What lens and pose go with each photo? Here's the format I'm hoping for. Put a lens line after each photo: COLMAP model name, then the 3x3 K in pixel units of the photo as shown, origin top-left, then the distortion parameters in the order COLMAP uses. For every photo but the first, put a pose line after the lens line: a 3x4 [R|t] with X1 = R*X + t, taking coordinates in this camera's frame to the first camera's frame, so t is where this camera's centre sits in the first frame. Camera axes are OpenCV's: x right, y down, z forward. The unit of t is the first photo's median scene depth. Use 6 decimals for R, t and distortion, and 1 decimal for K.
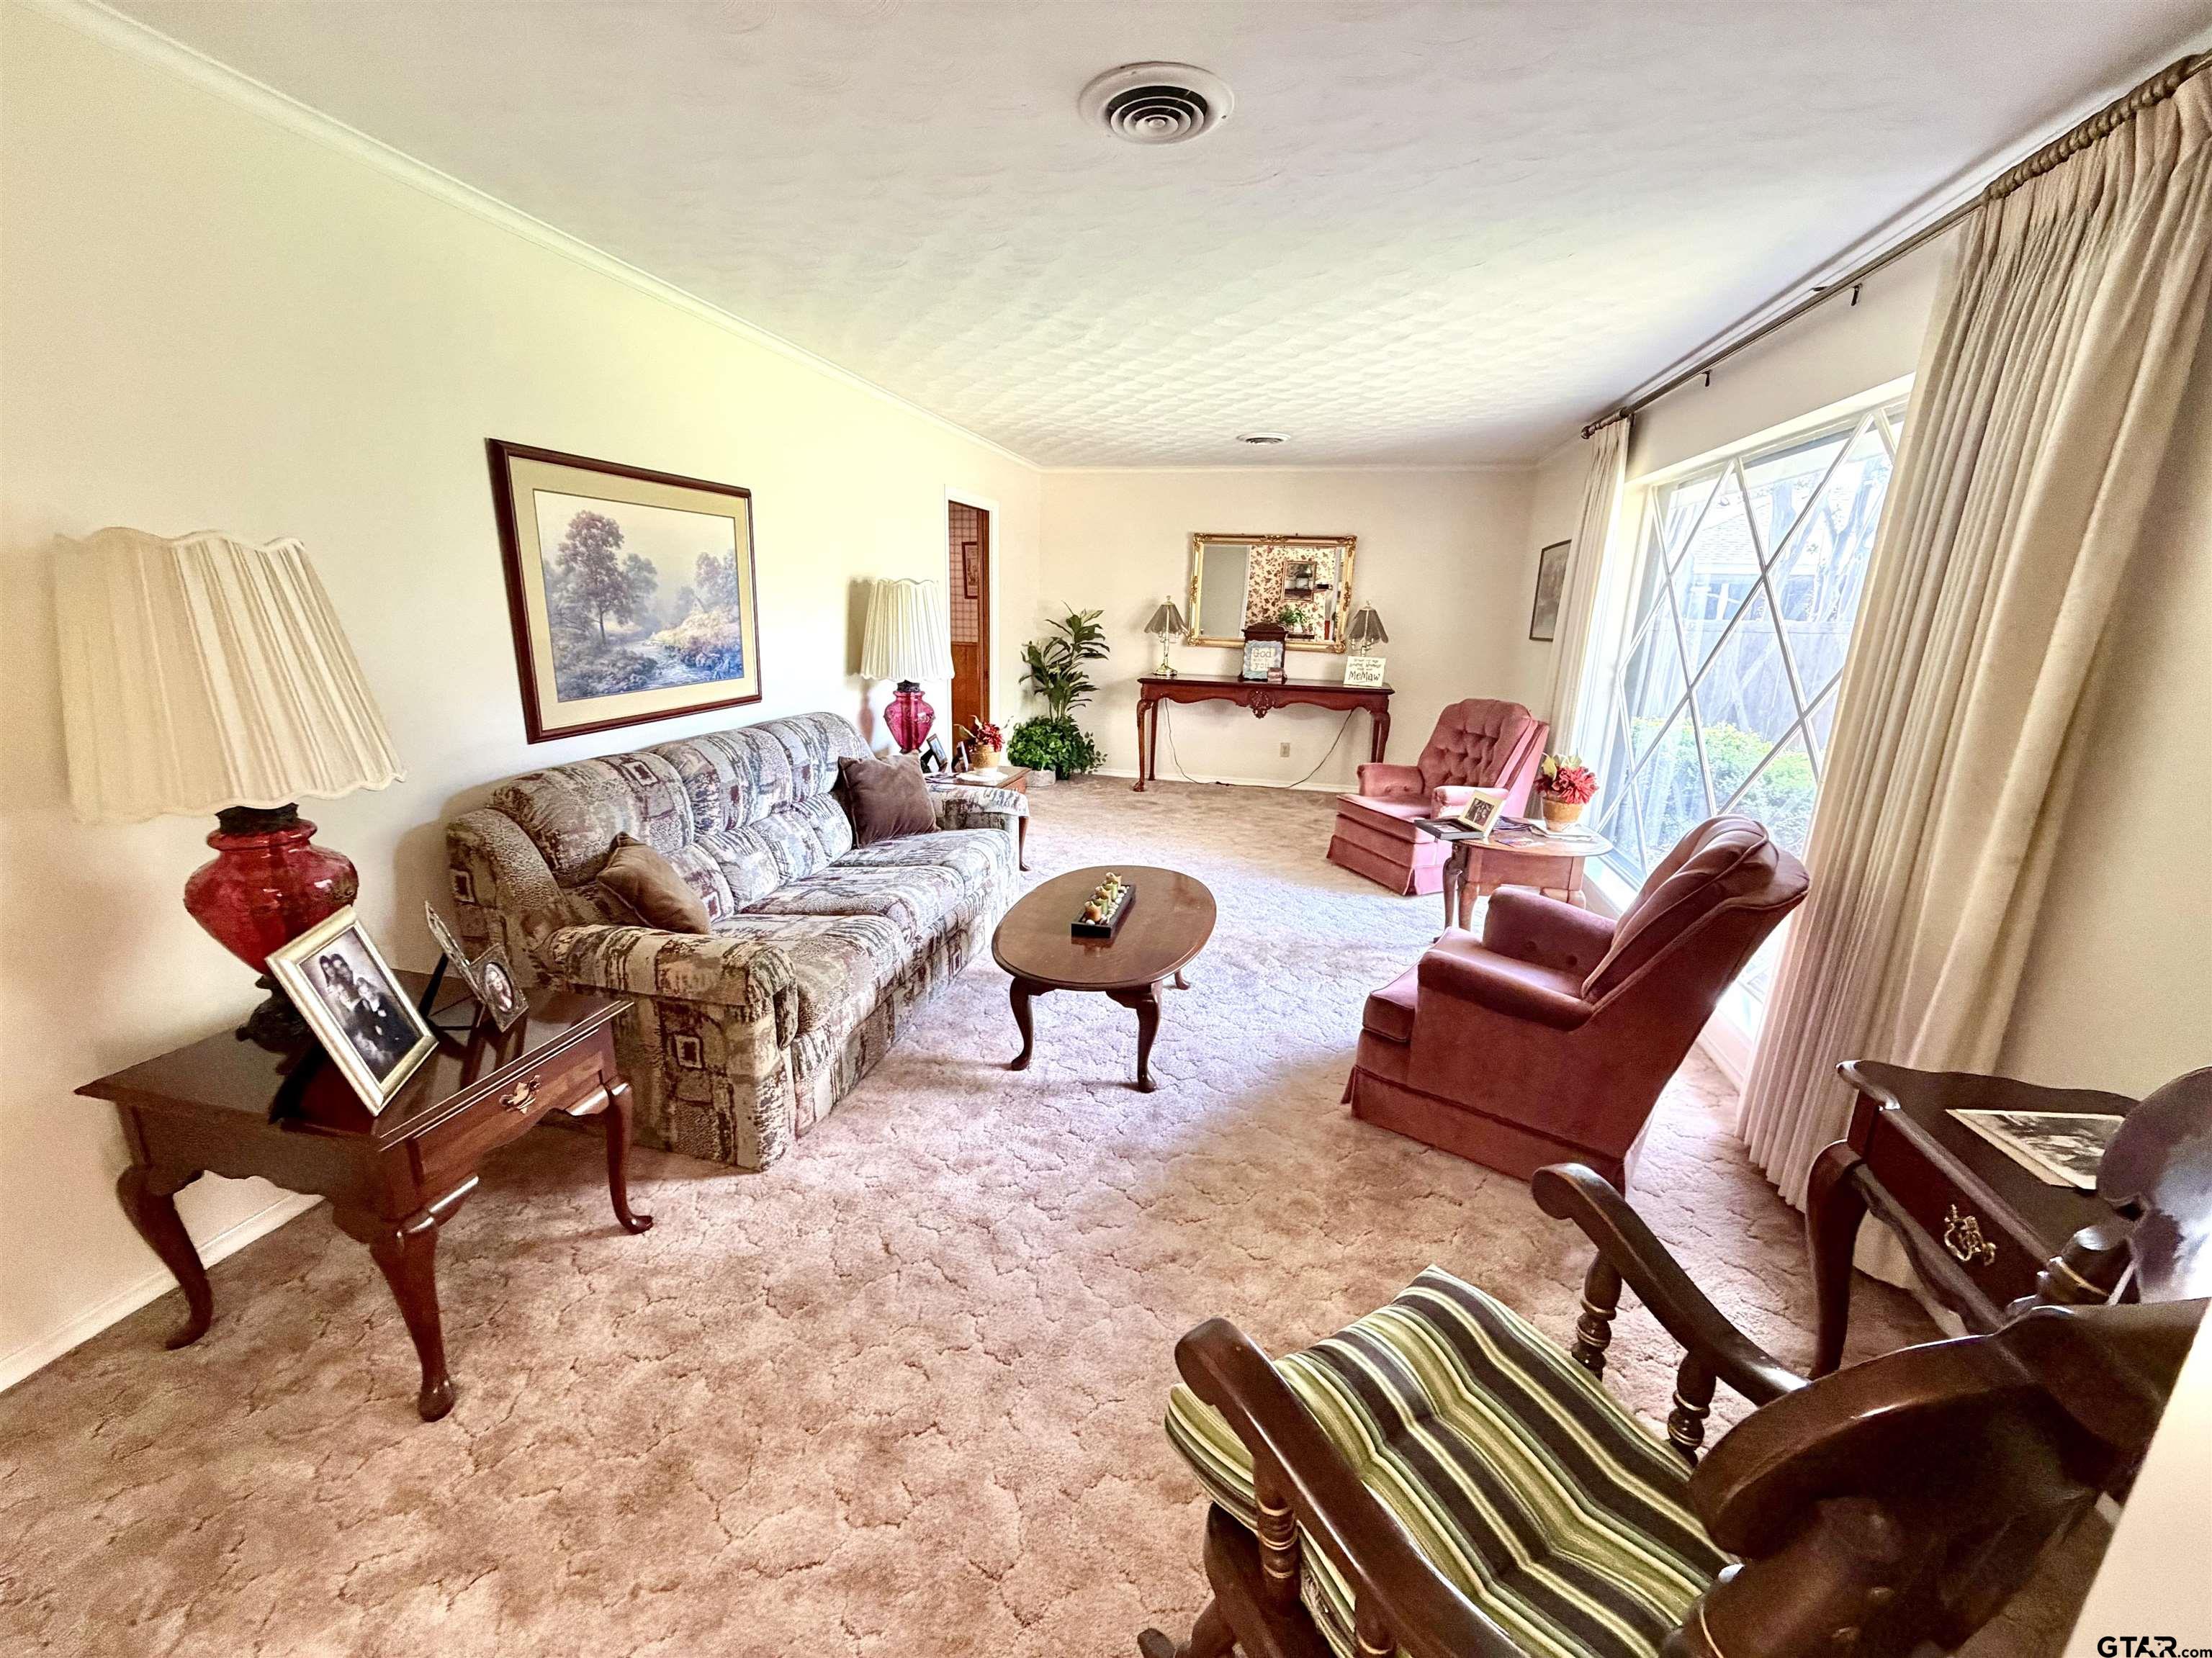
lens RADIAL K [[875.8, 0, 1103.3], [0, 875.8, 832.0], [0, 0, 1]] dist [-0.004099, -0.000424]
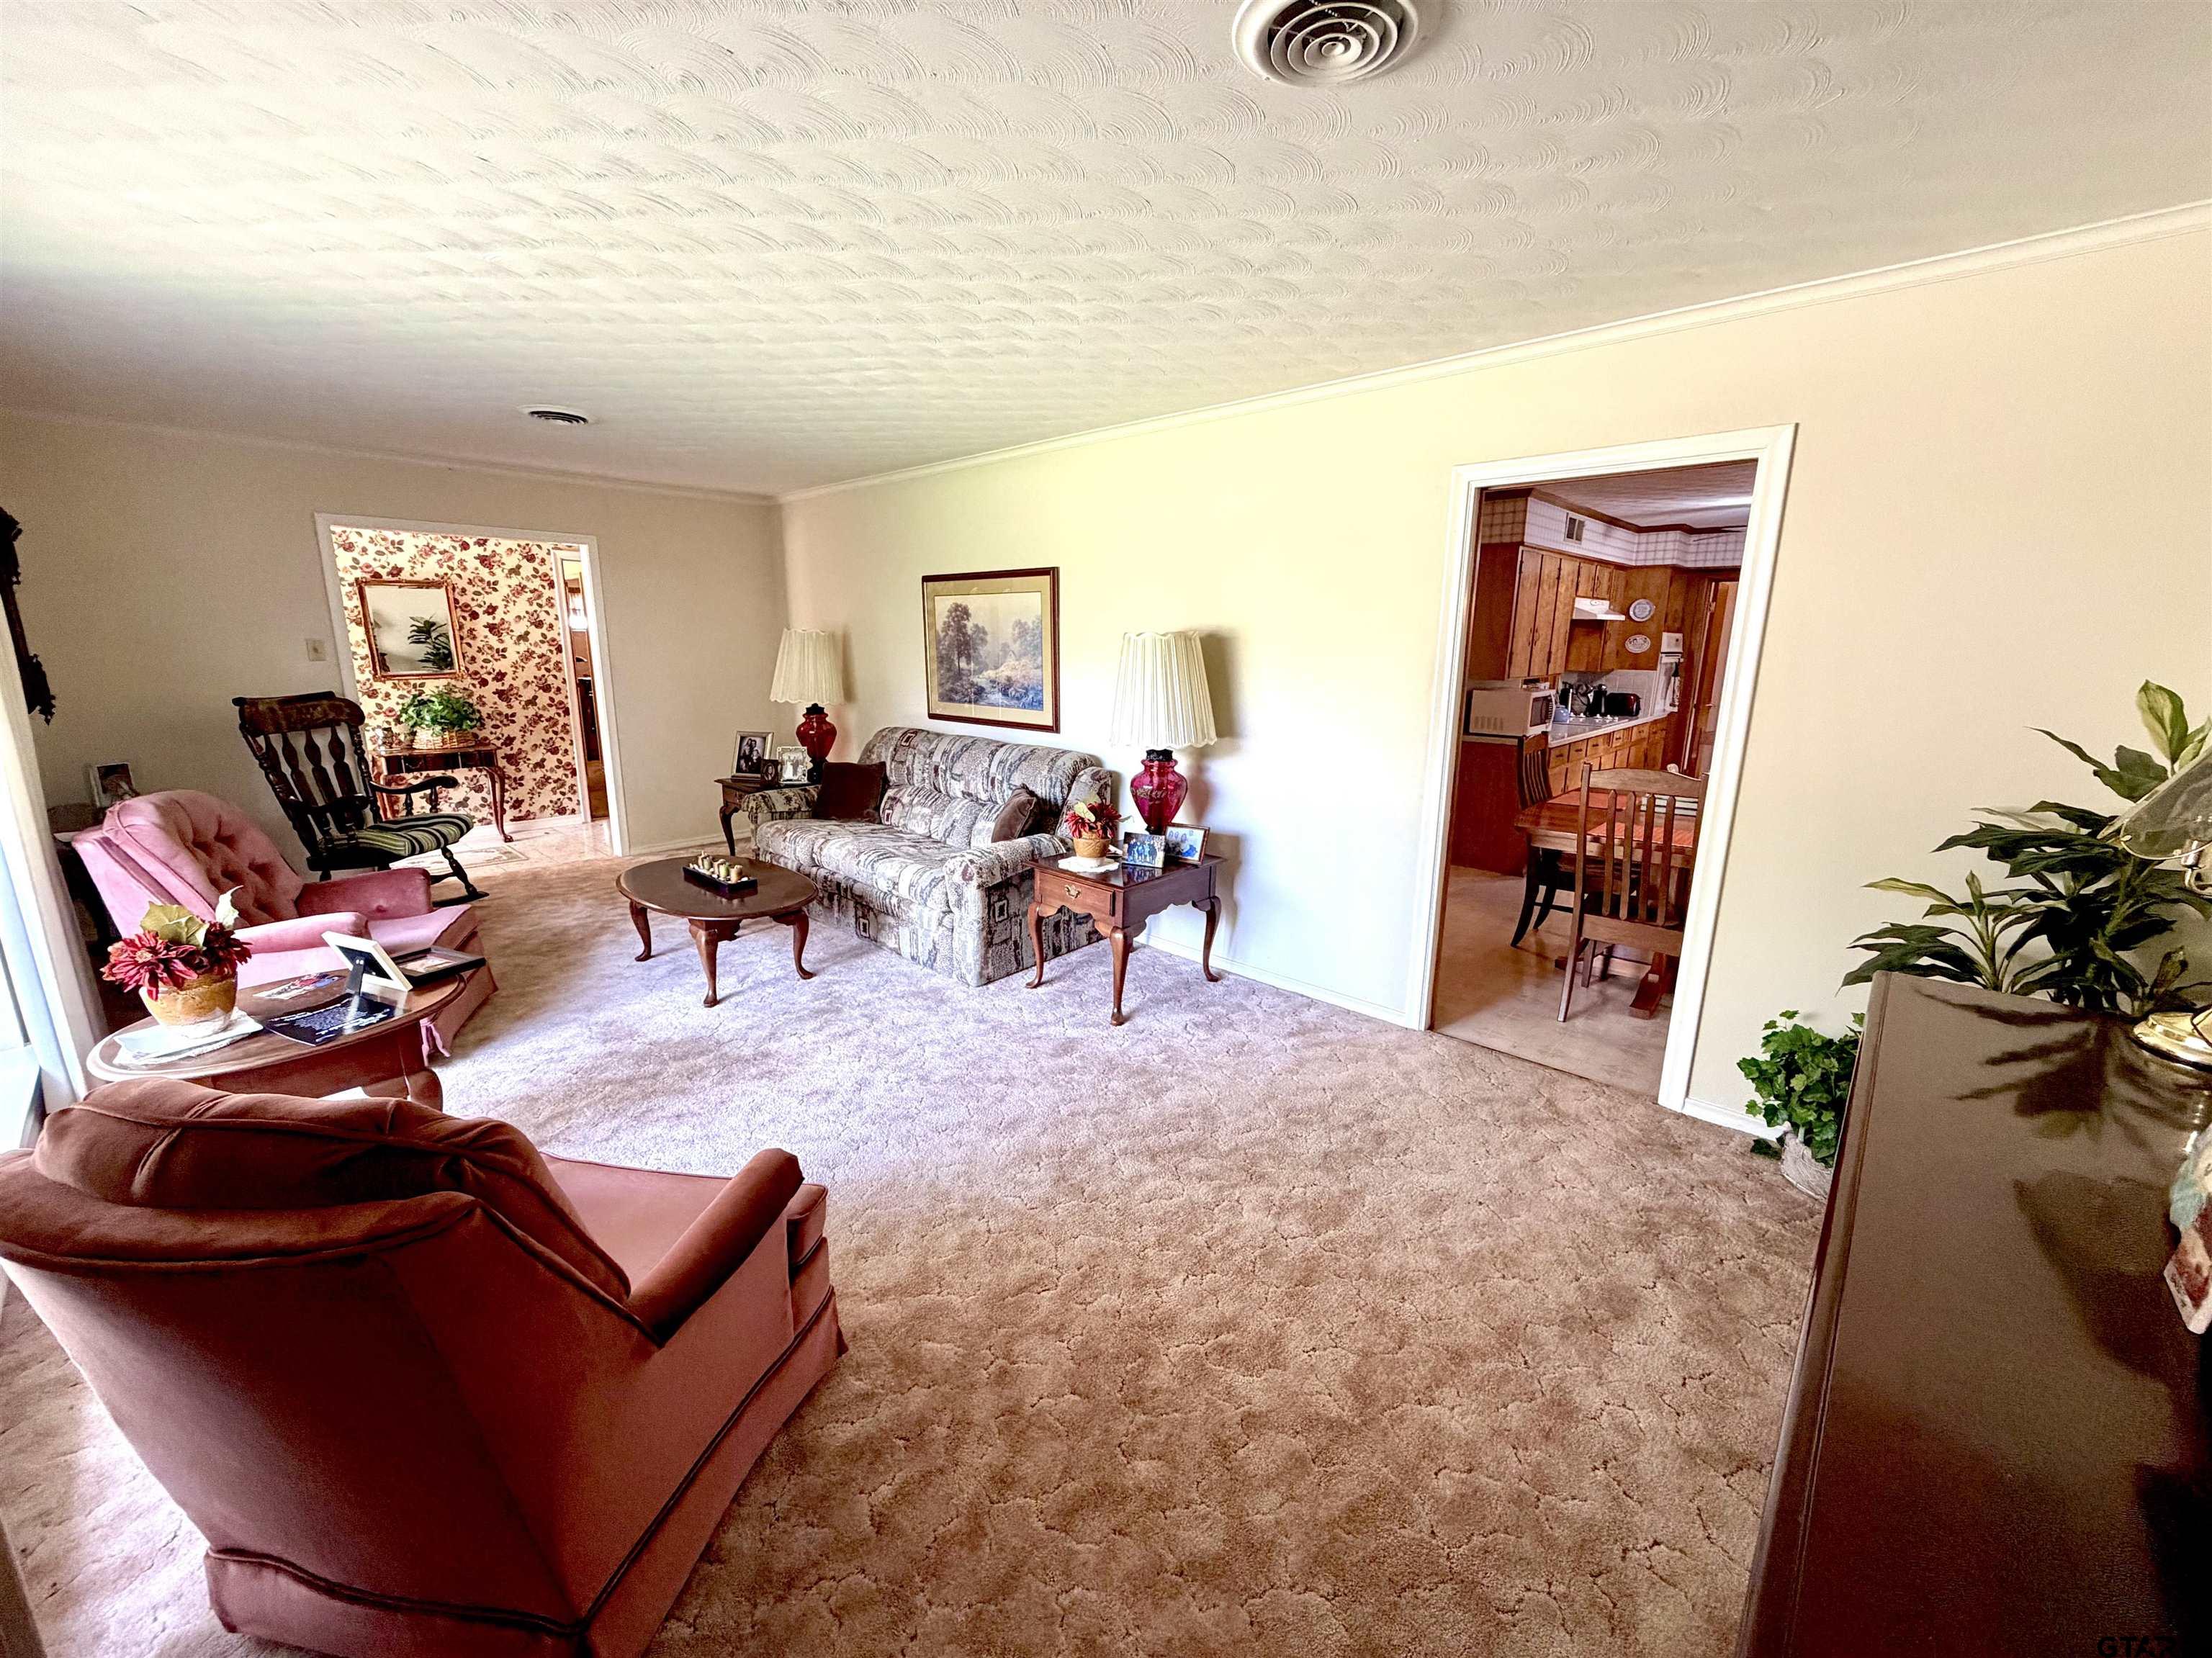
lens RADIAL K [[875.8, 0, 1108.3], [0, 875.8, 830.0], [0, 0, 1]] dist [-0.004099, -0.000424]
pose [[-0.488370, 0.150033, -0.859642, 0.775172], [-0.253220, 0.918357, 0.304137, -0.486708], [0.835090, 0.366211, -0.410506, 1.880894]]
